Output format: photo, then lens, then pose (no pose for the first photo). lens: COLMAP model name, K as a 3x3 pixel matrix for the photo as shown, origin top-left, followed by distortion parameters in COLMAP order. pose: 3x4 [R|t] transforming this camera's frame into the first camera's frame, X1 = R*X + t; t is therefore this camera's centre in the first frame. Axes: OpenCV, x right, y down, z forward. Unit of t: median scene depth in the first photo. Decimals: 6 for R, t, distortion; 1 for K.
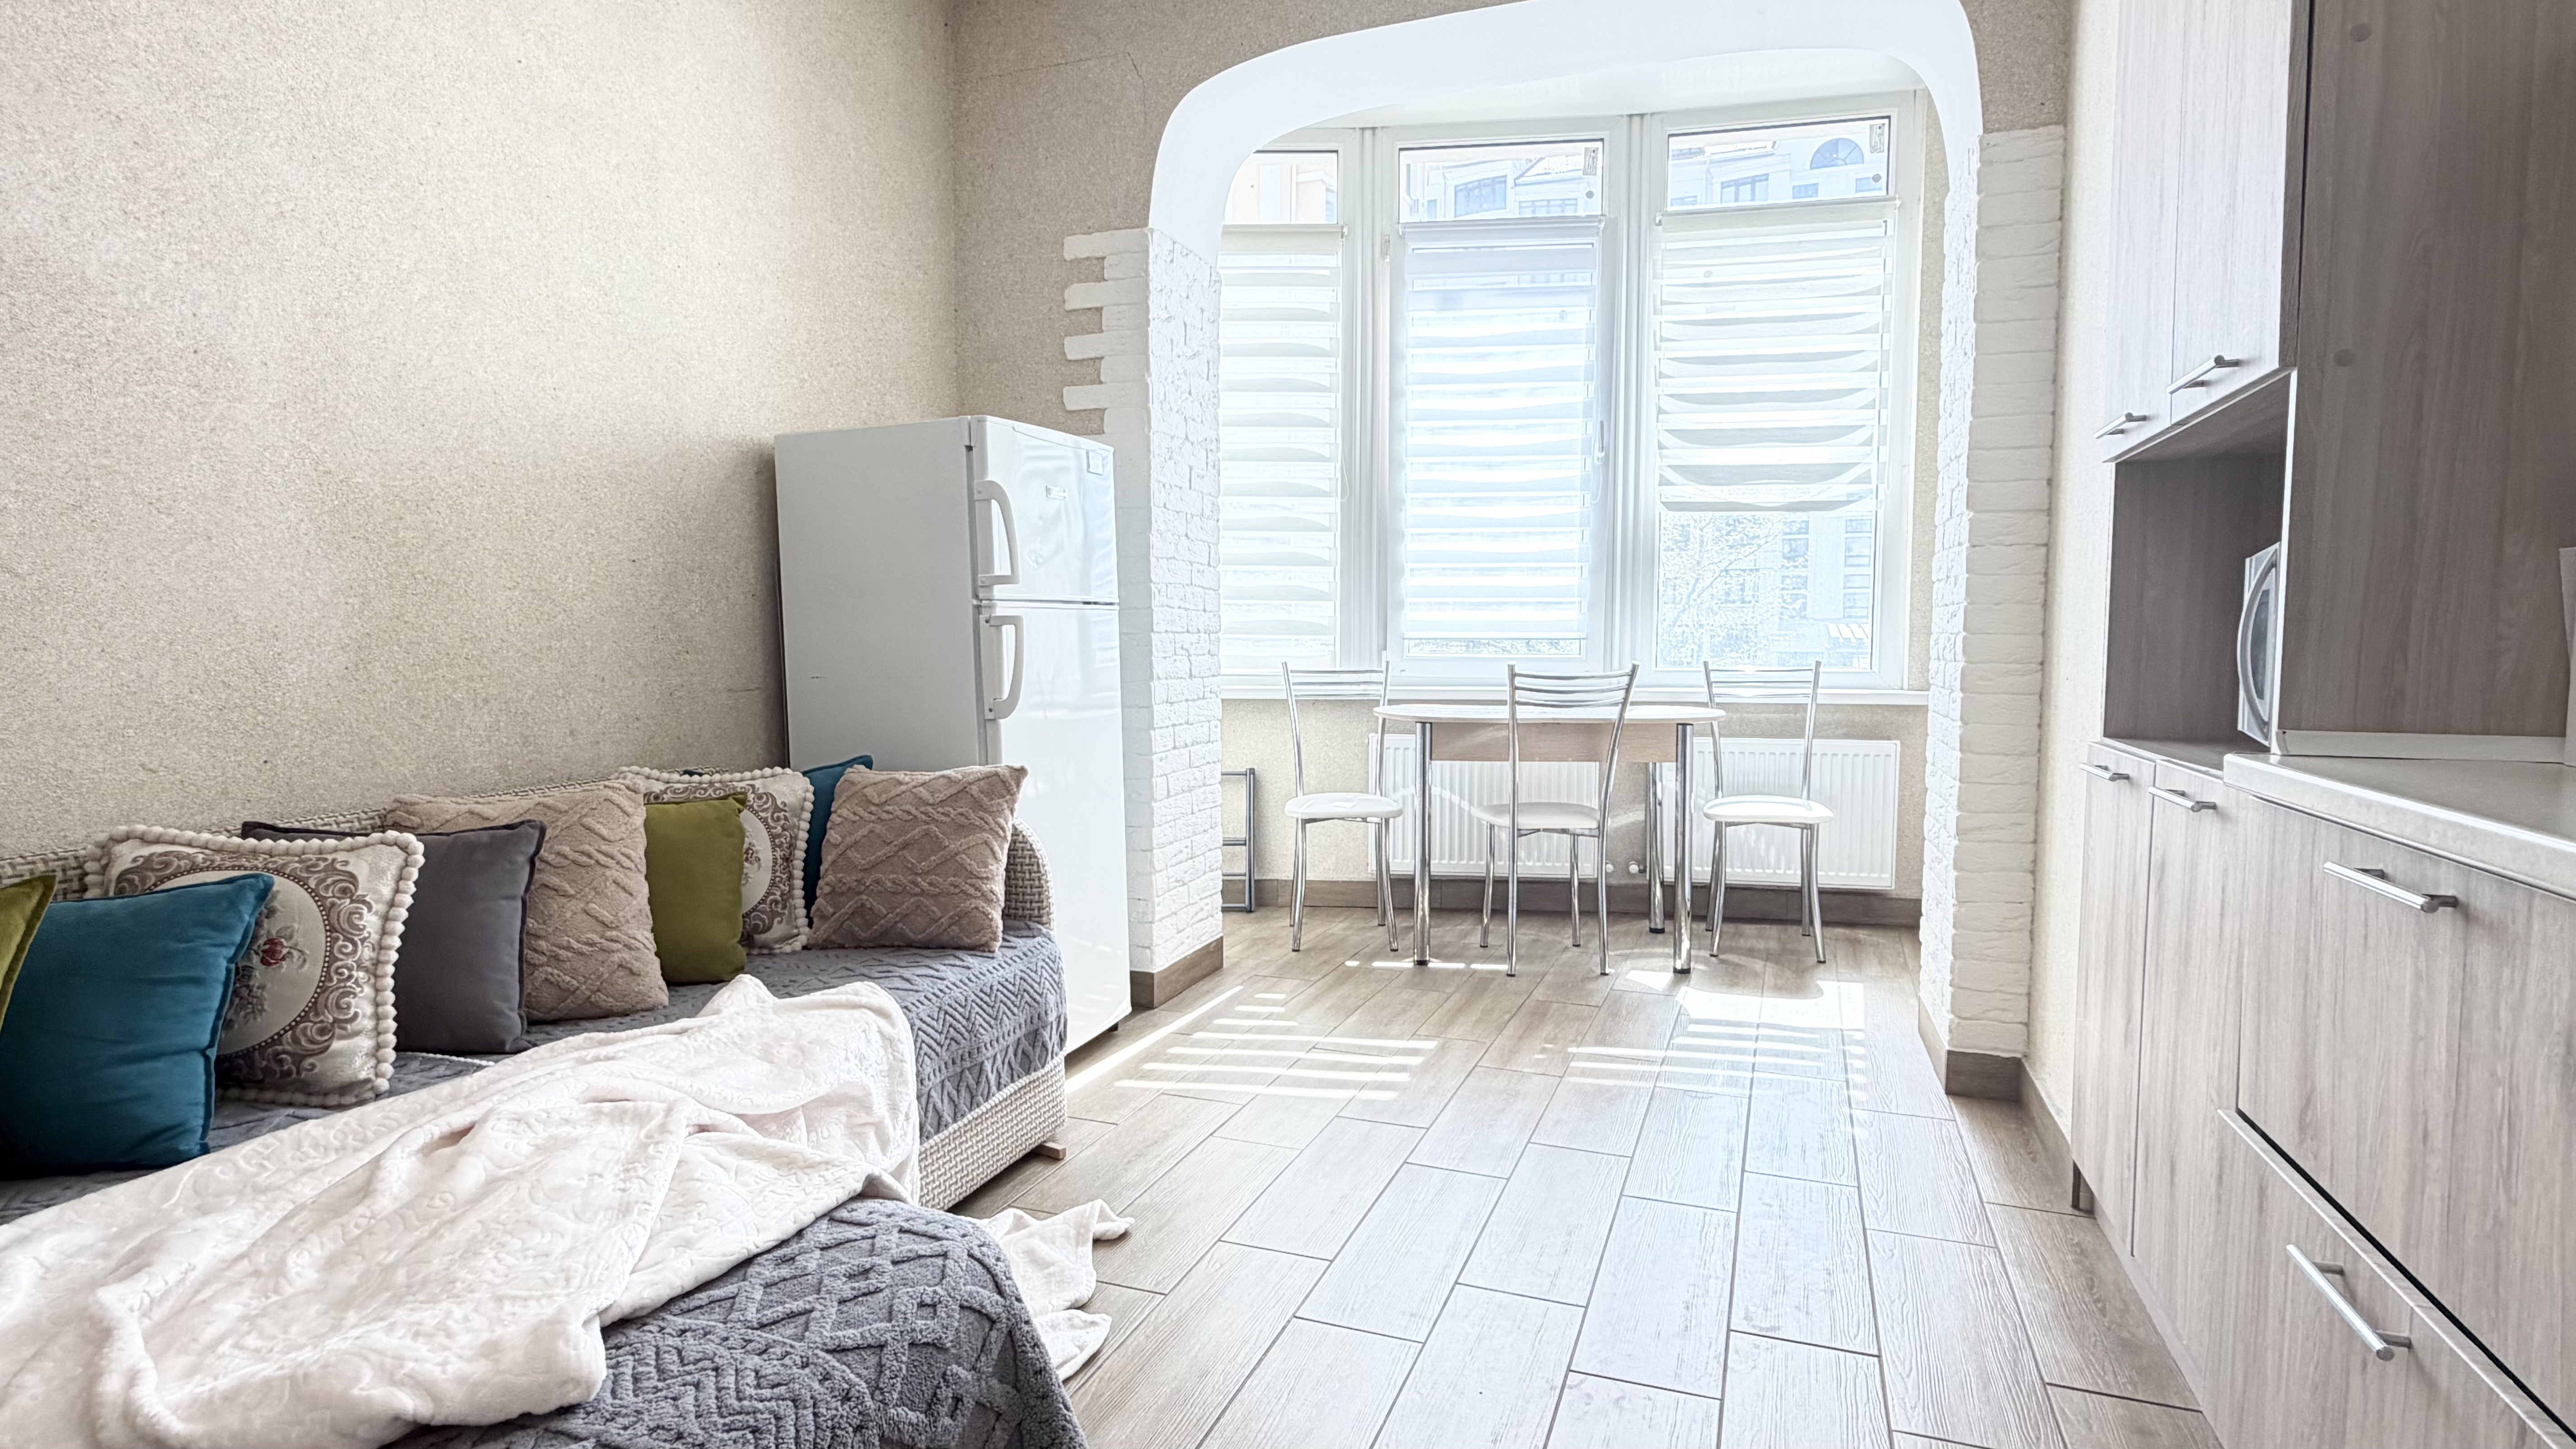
lens RADIAL K [[1313.7, 0, 1277.1], [0, 1313.7, 728.7], [0, 0, 1]] dist [-0.002987, 0.000483]
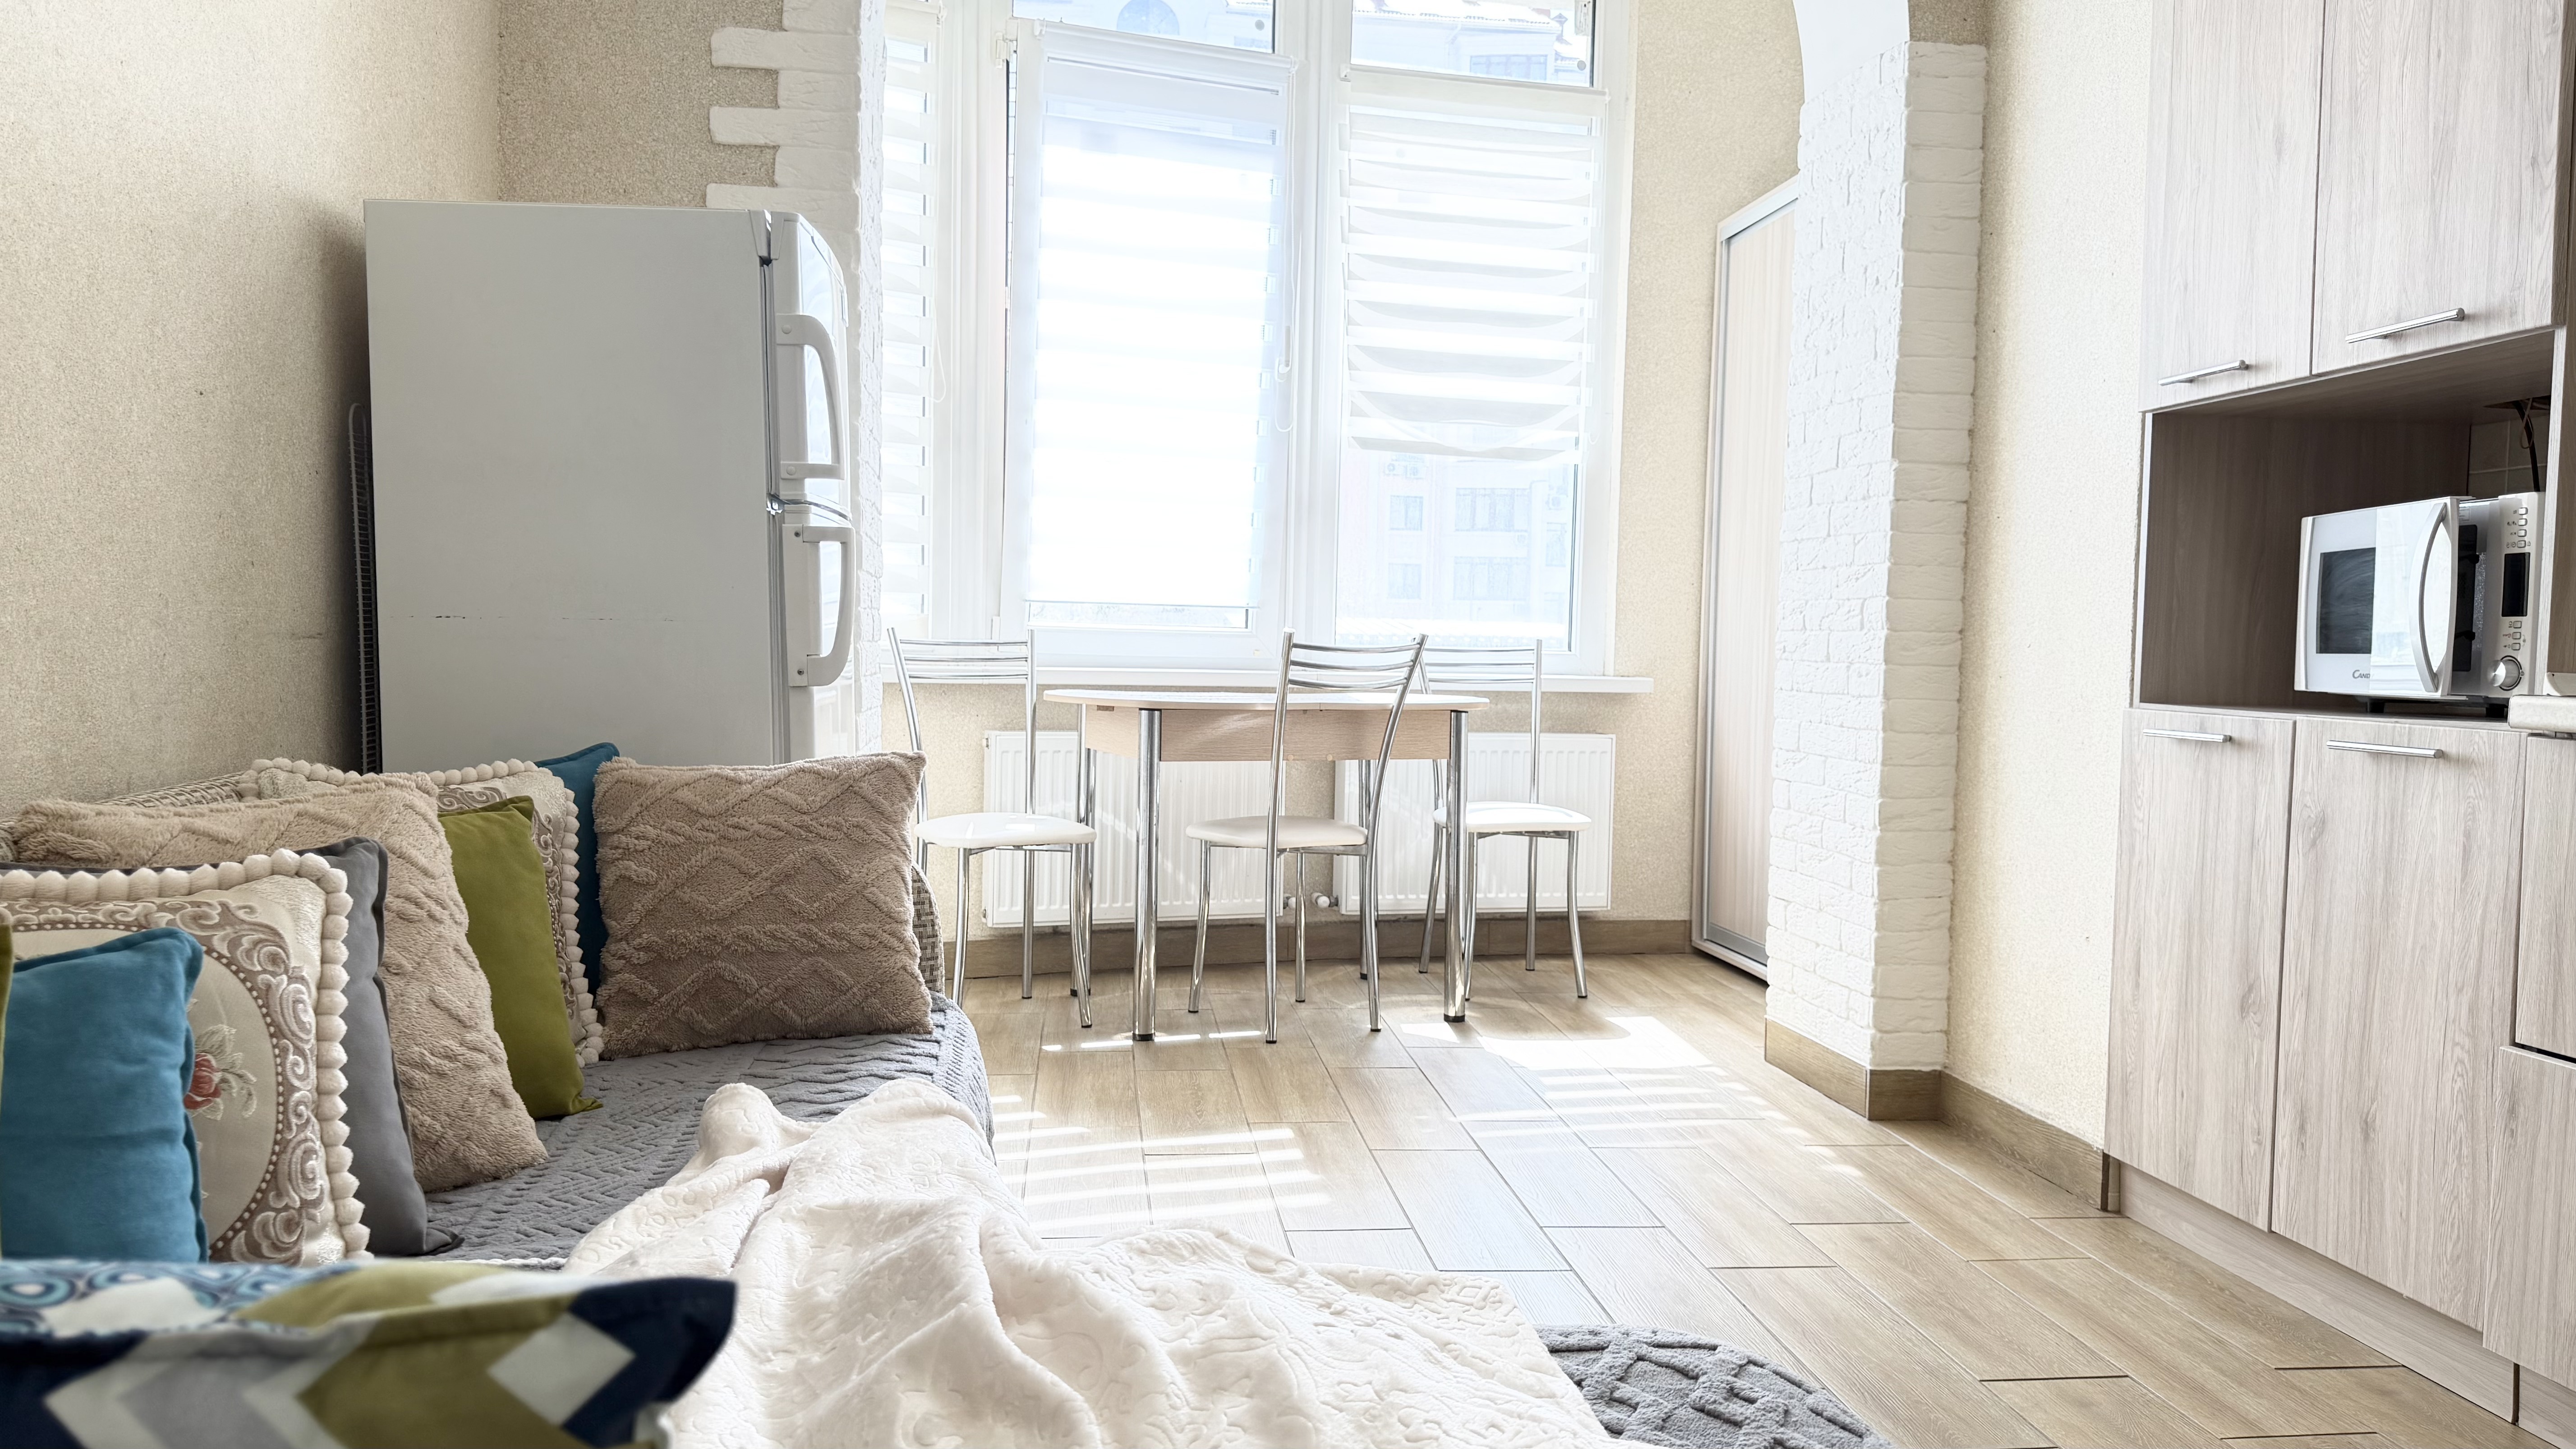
lens RADIAL K [[1804.6, 0, 1292.6], [0, 1804.6, 722.1], [0, 0, 1]] dist [0.100052, -0.156783]
pose [[0.884390, -0.003154, 0.466738, -0.417850], [0.011793, 0.999809, -0.015589, 0.027061], [-0.466600, 0.019291, 0.884258, 0.096983]]
